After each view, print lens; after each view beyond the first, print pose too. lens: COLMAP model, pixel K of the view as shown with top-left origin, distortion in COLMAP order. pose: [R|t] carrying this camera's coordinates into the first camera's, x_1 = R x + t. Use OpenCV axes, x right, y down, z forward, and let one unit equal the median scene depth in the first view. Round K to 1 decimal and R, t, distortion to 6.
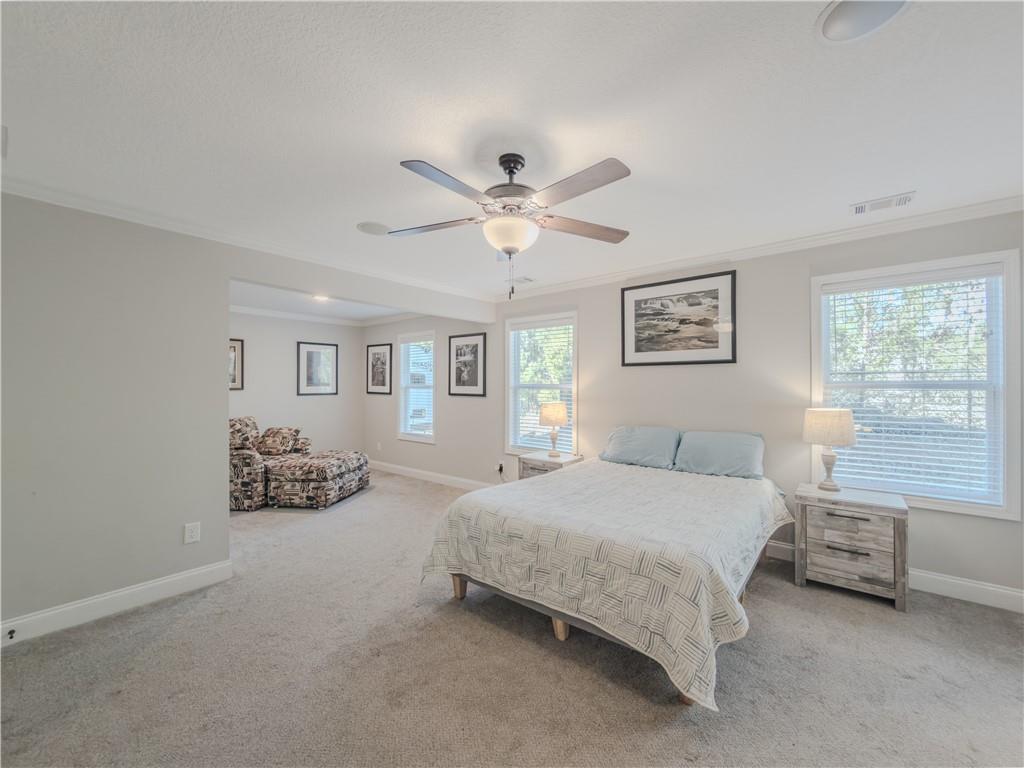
lens RADIAL K [[411.4, 0, 507.0], [0, 411.4, 376.3], [0, 0, 1]] dist [0.001140, 0.000199]
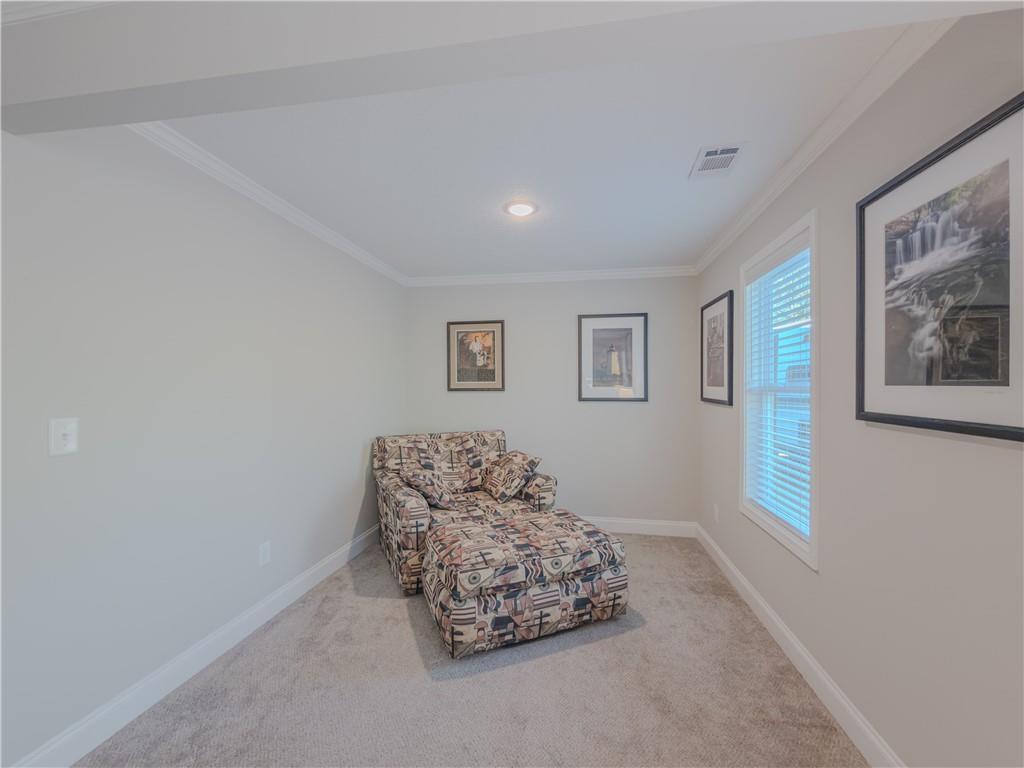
lens RADIAL K [[411.4, 0, 513.3], [0, 411.4, 386.5], [0, 0, 1]] dist [0.001140, 0.000199]
pose [[0.515009, 0.001443, -0.857183, -0.020846], [0.015352, 0.999823, 0.010907, 0.015234], [0.857047, -0.018776, 0.514896, 0.563998]]
